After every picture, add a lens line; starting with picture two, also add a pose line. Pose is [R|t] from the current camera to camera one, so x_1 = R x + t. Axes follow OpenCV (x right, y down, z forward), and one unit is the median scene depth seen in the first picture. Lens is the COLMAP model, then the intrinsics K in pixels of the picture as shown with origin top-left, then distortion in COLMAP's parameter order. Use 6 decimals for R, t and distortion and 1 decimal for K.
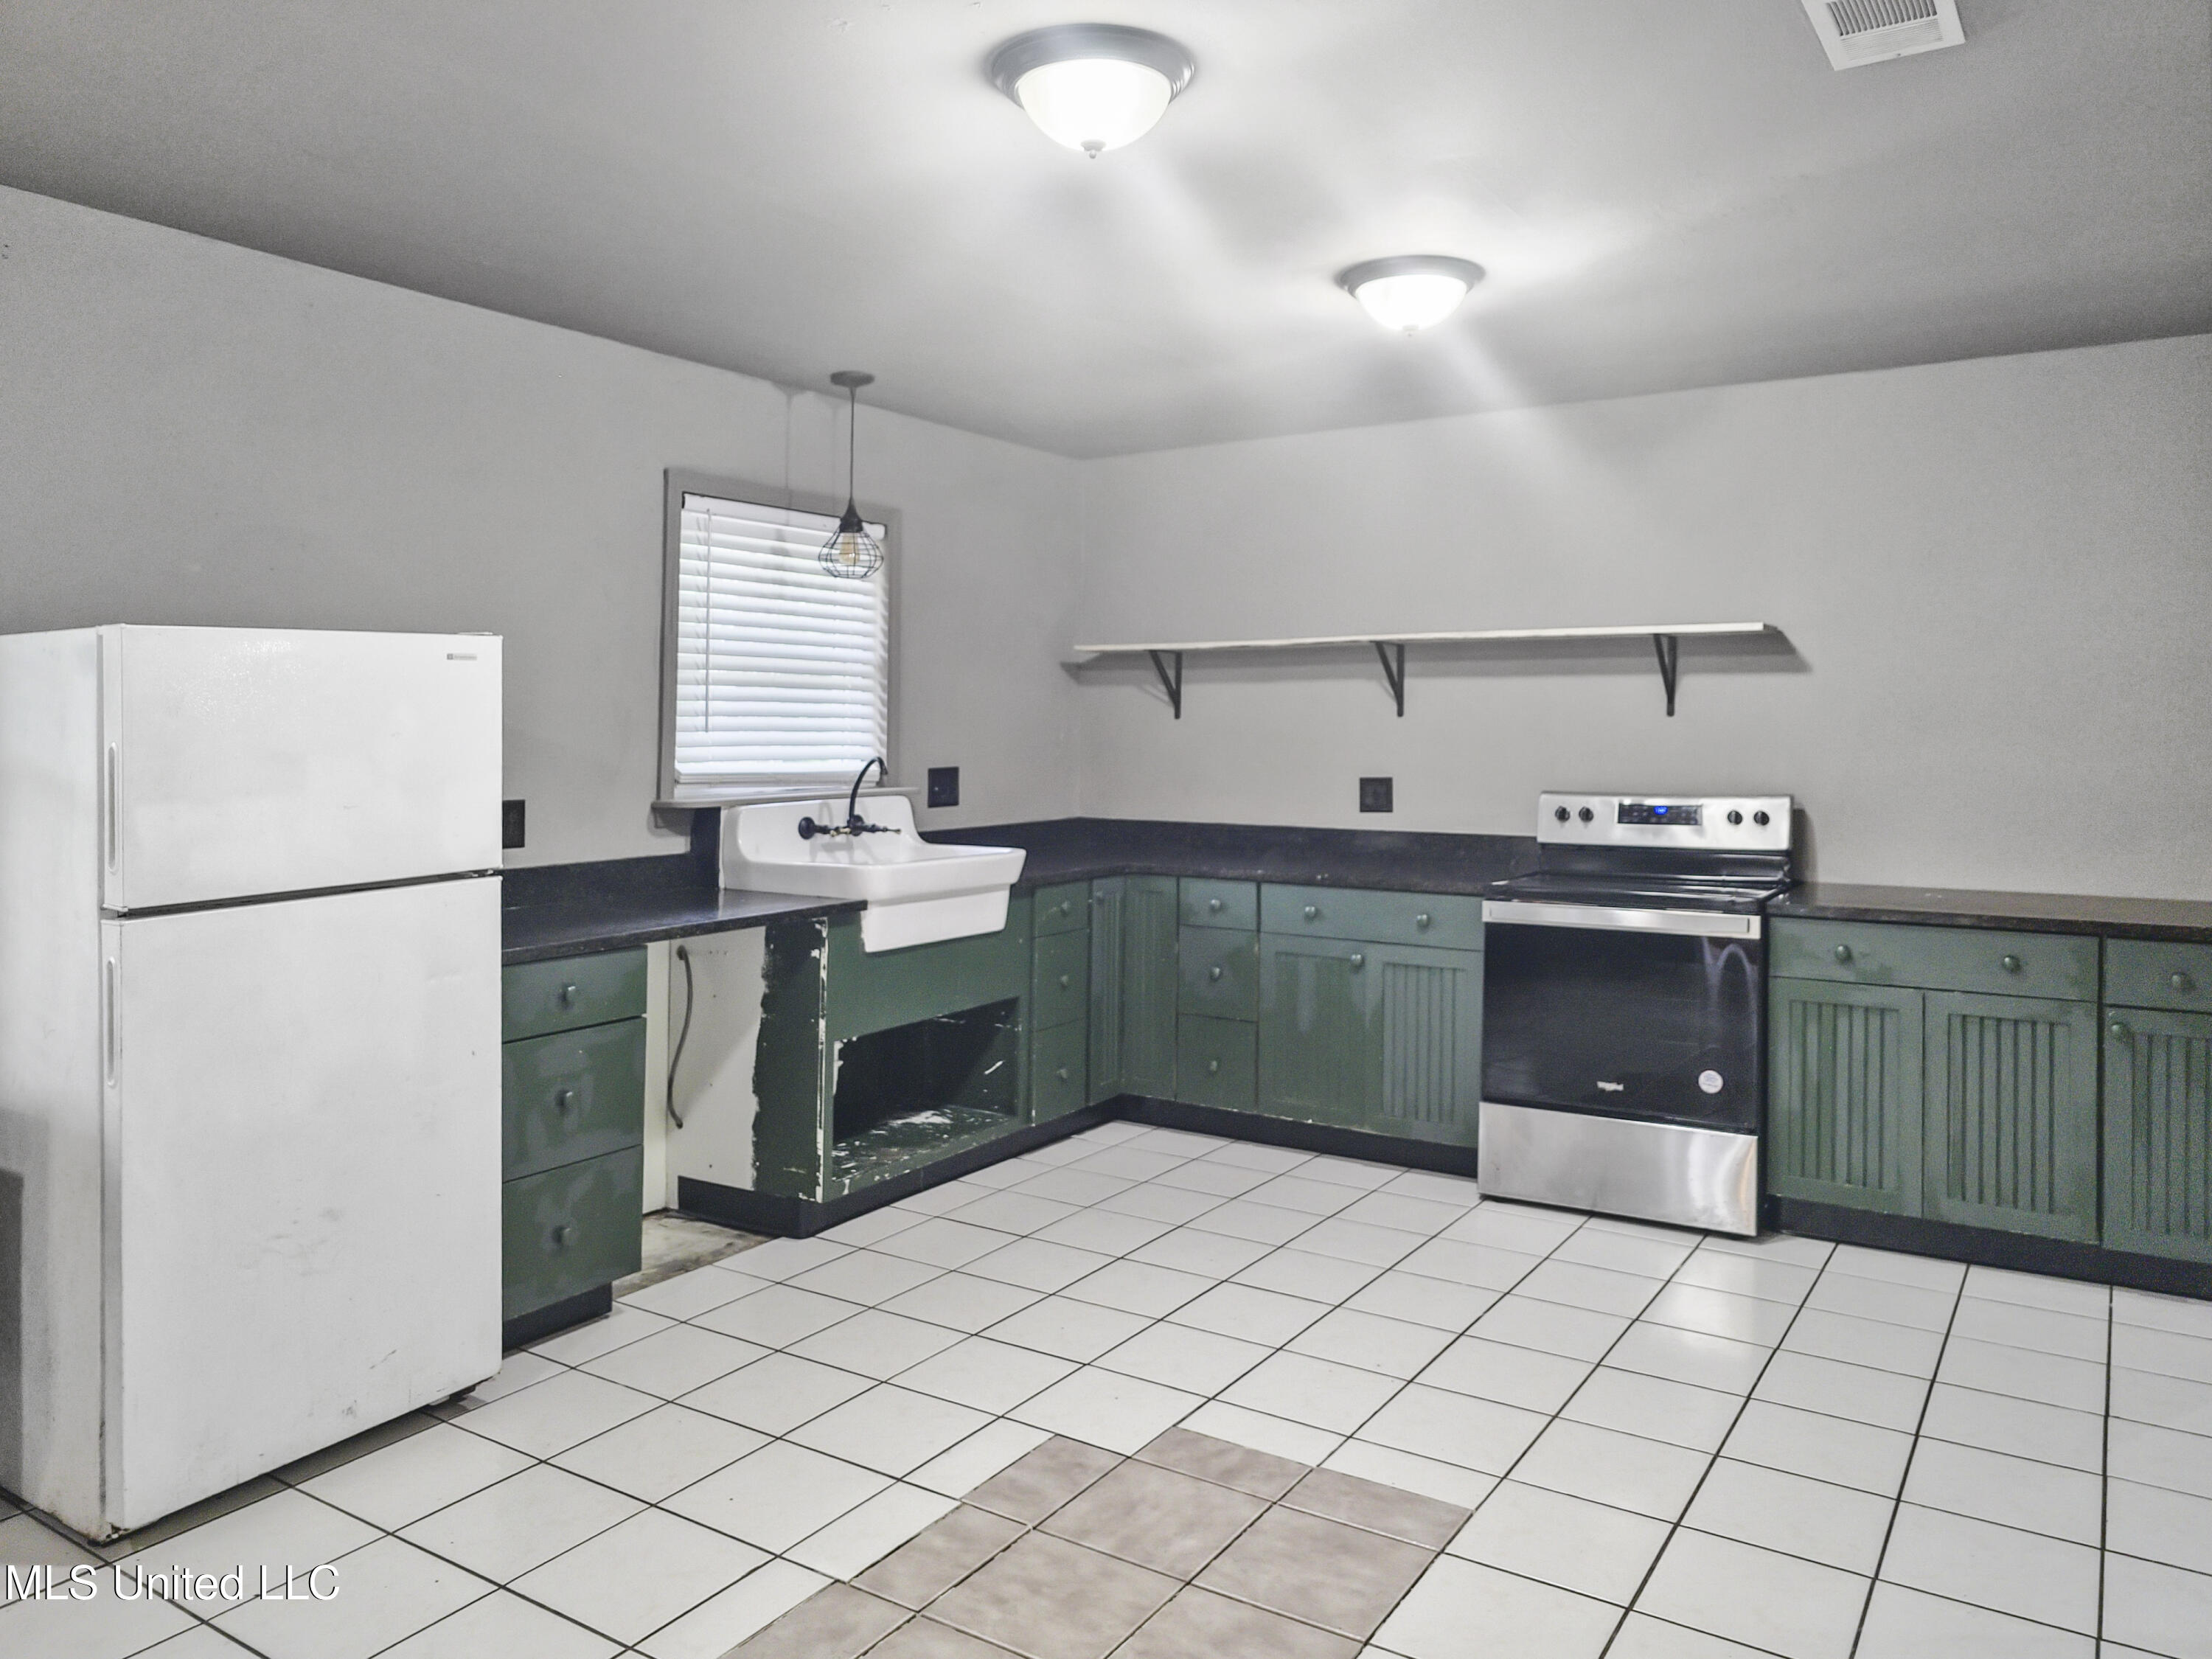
lens RADIAL K [[1552.9, 0, 1108.6], [0, 1552.9, 751.6], [0, 0, 1]] dist [-0.004397, 0.000068]
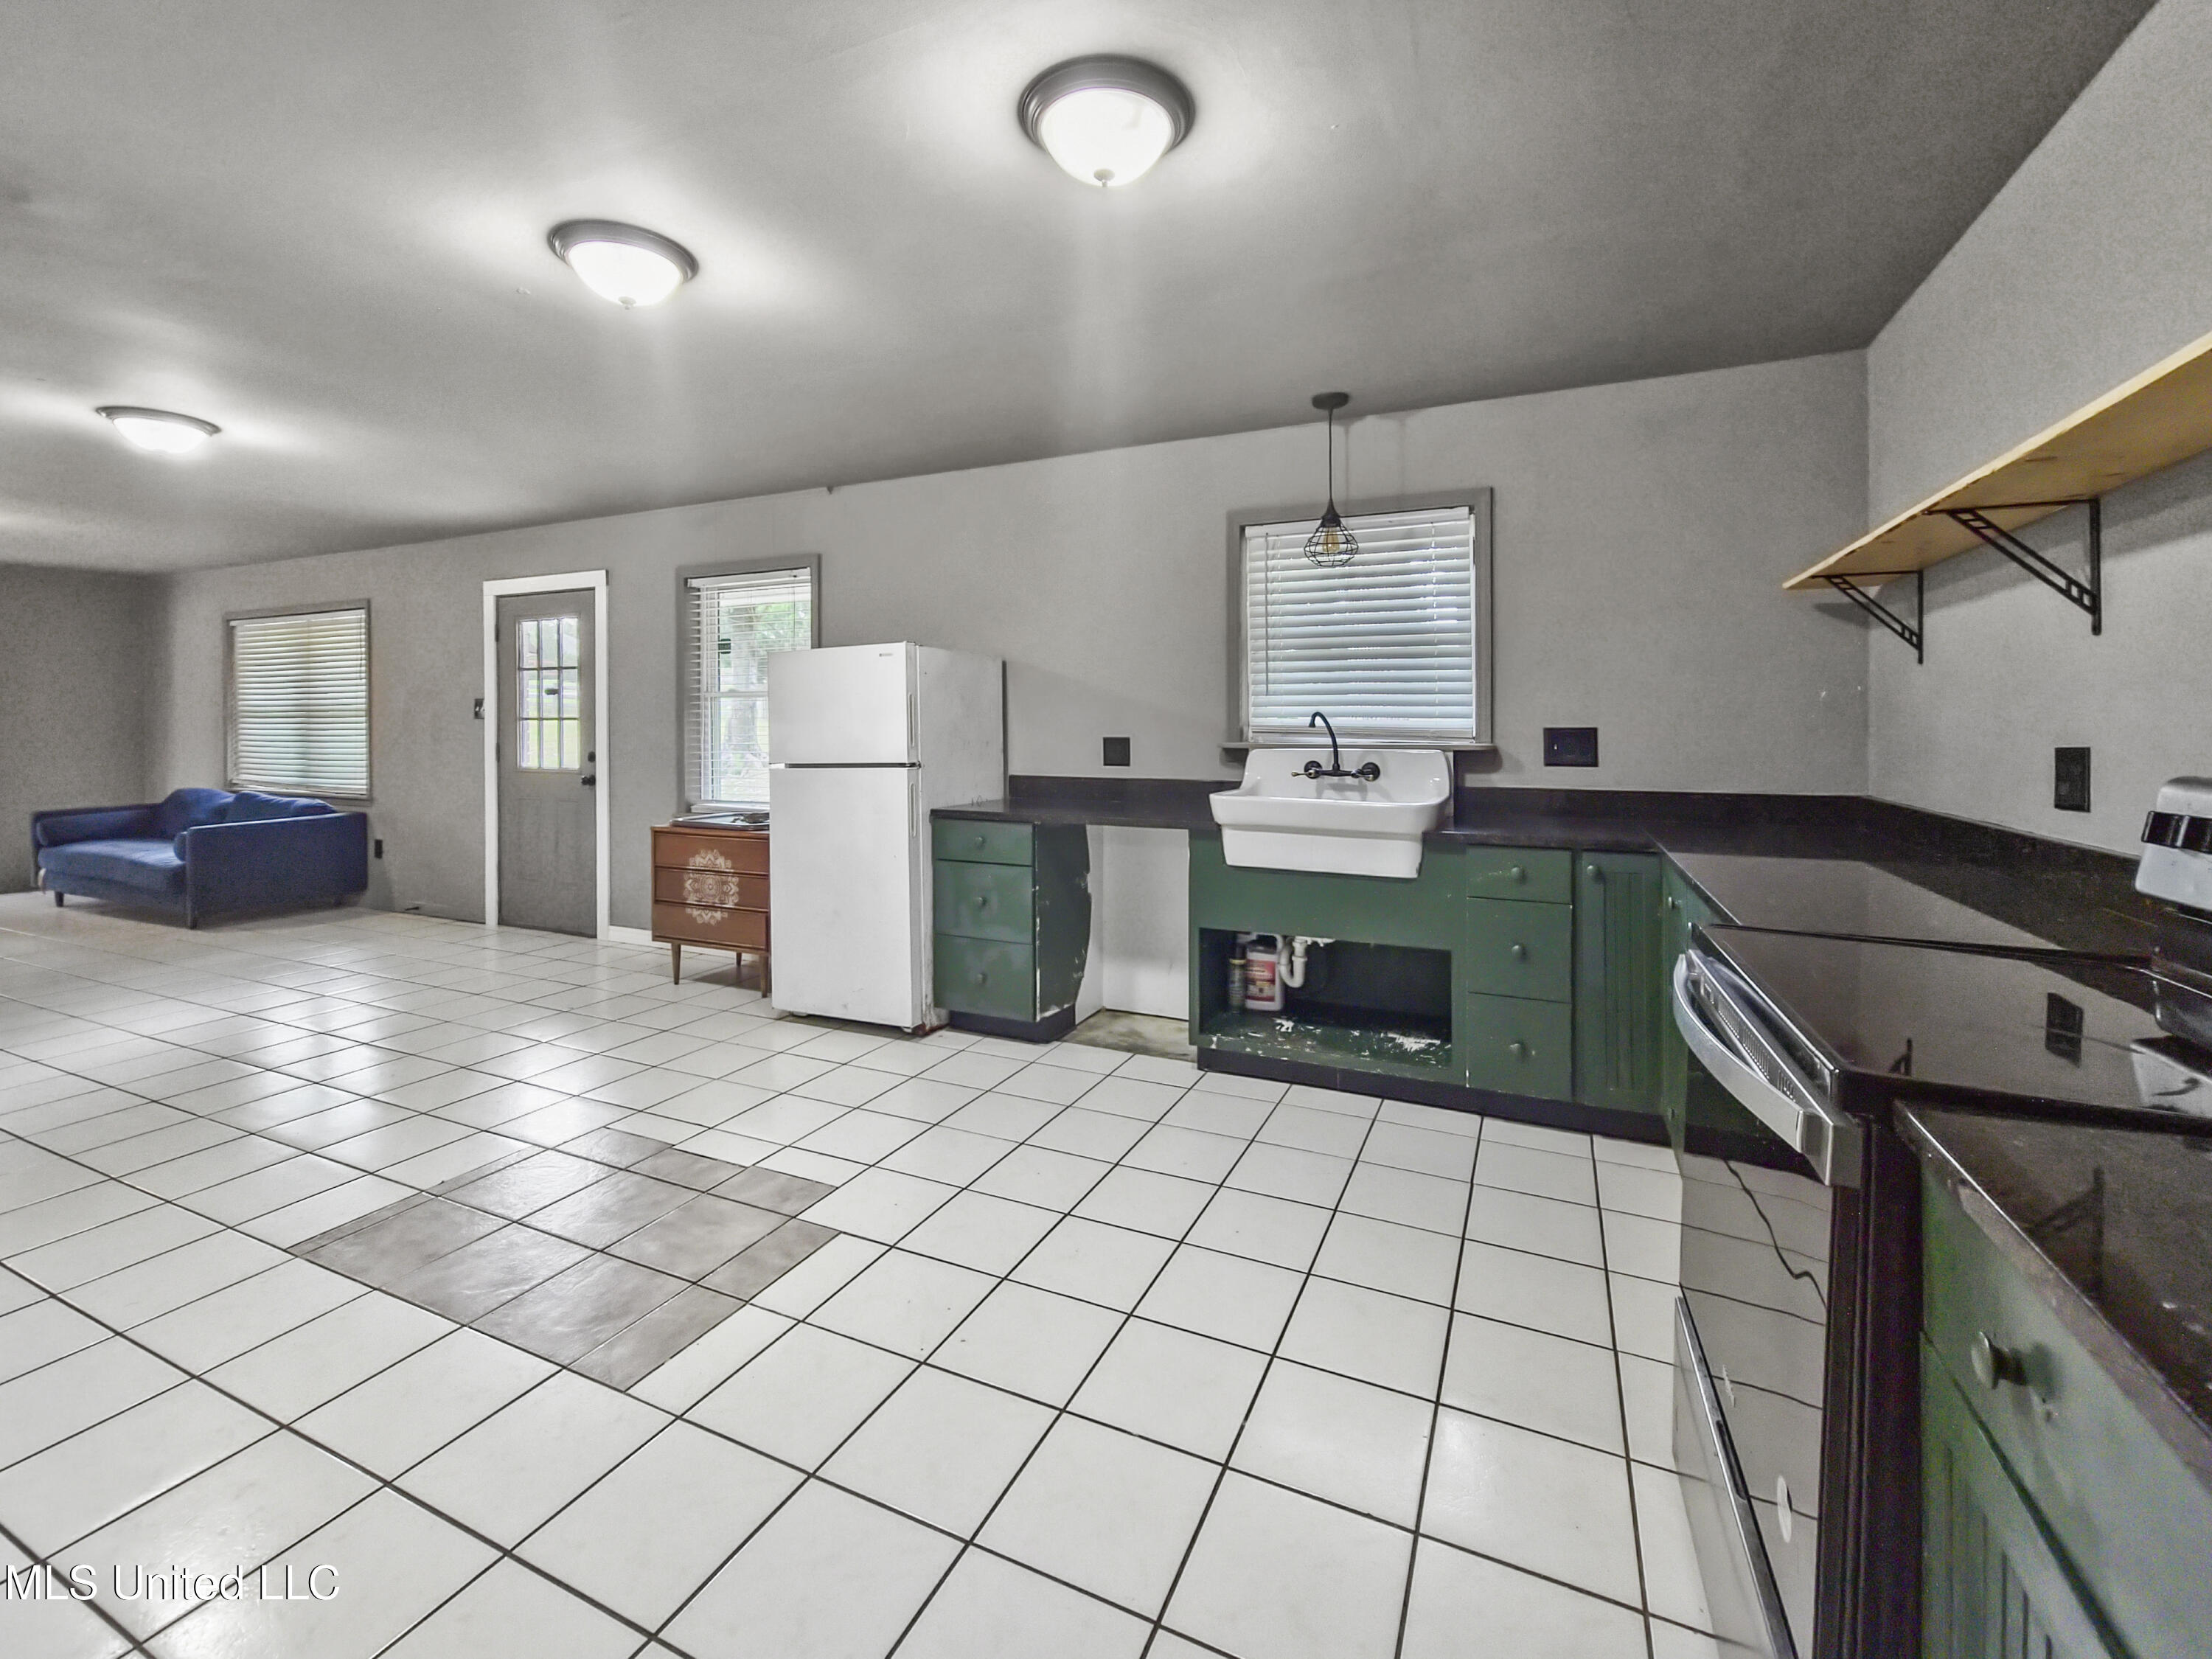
lens RADIAL K [[952.0, 0, 1103.7], [0, 952.0, 727.4], [0, 0, 1]] dist [0.001417, 0.000202]
pose [[0.142369, 0.005253, -0.989800, 0.602711], [-0.013788, 0.999899, 0.003324, 0.016132], [0.989718, 0.013174, 0.142427, 0.794617]]
